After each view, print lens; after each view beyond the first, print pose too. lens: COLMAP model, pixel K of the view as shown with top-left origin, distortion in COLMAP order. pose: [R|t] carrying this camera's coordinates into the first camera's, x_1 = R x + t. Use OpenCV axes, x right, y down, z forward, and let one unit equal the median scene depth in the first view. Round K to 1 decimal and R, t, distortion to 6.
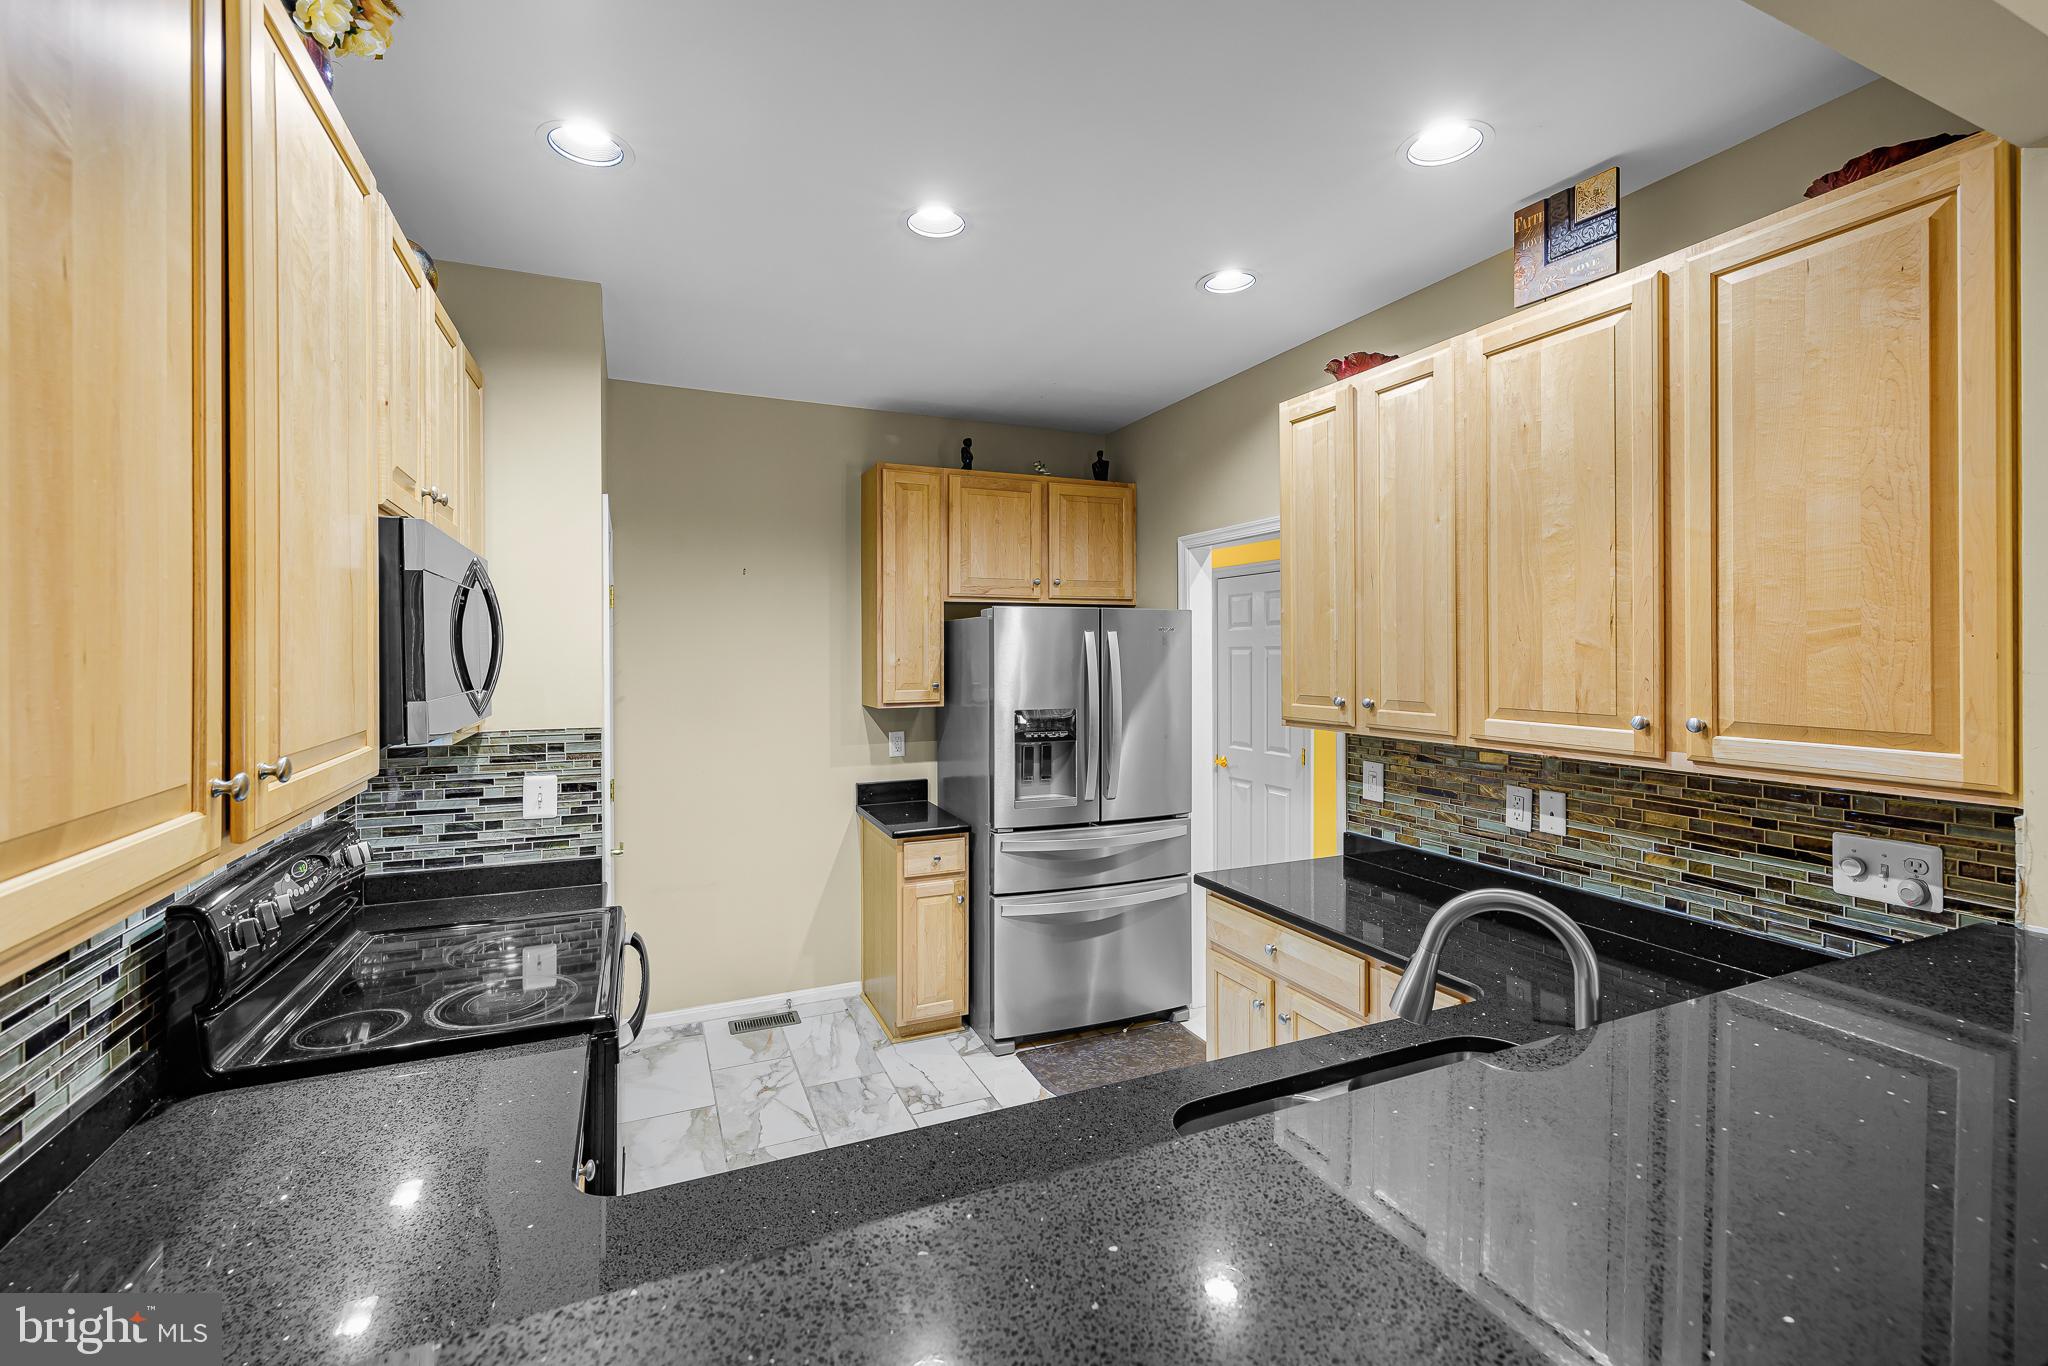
lens RADIAL K [[867.0, 0, 1014.4], [0, 867.0, 670.7], [0, 0, 1]] dist [0.000334, 0.000192]
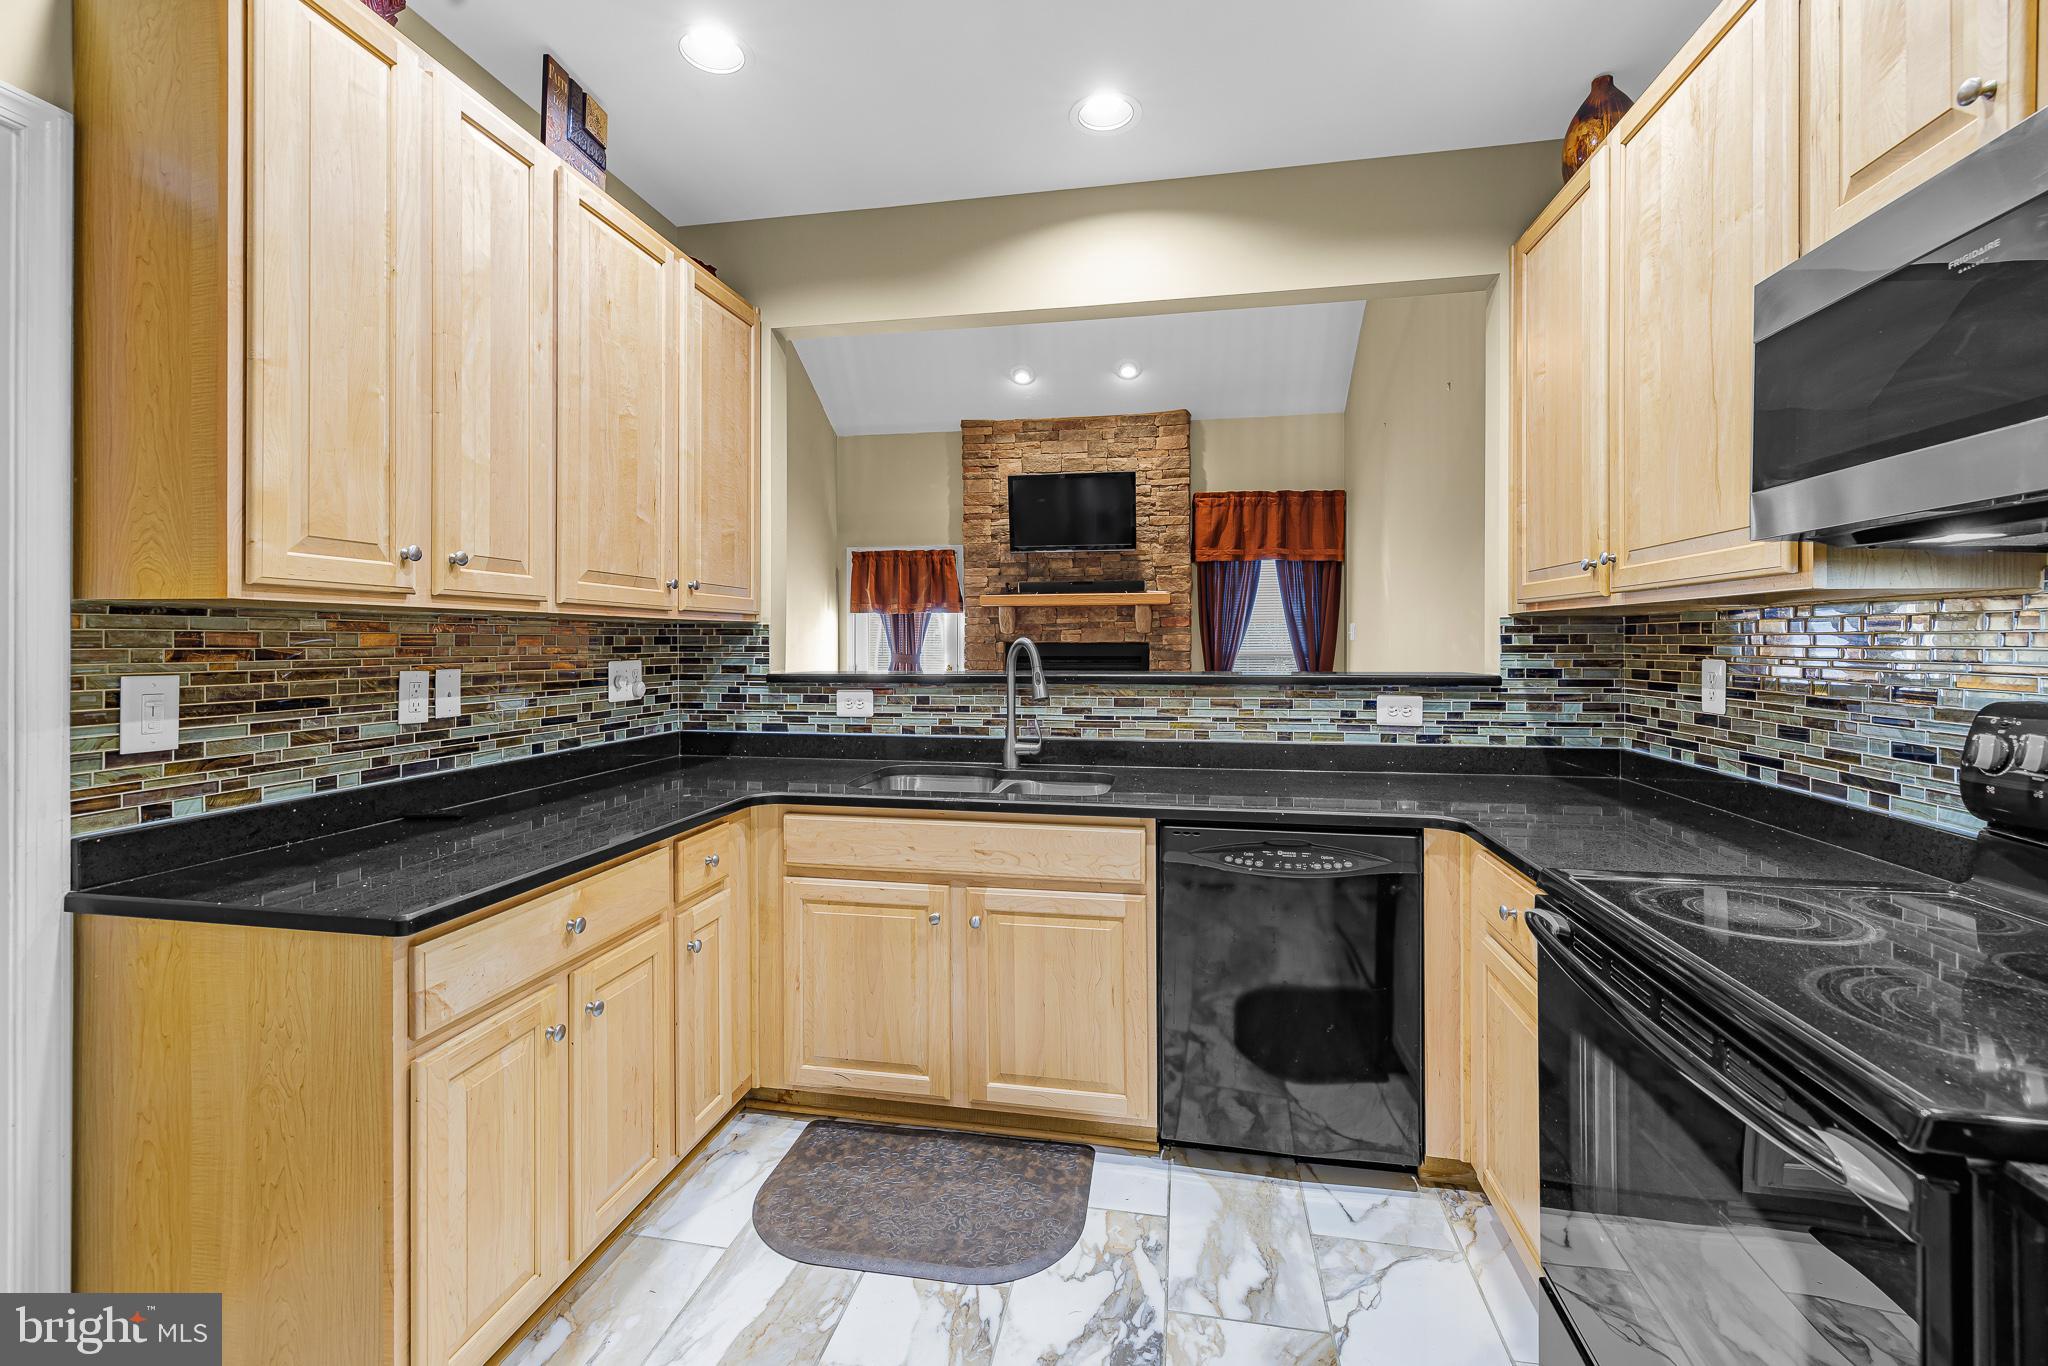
lens RADIAL K [[867.0, 0, 1014.4], [0, 867.0, 670.7], [0, 0, 1]] dist [0.000334, 0.000192]
pose [[-0.822146, -0.001334, 0.569275, -0.370433], [0.030744, 0.998434, 0.046740, 0.114867], [-0.568446, 0.055929, -0.820817, 1.386558]]
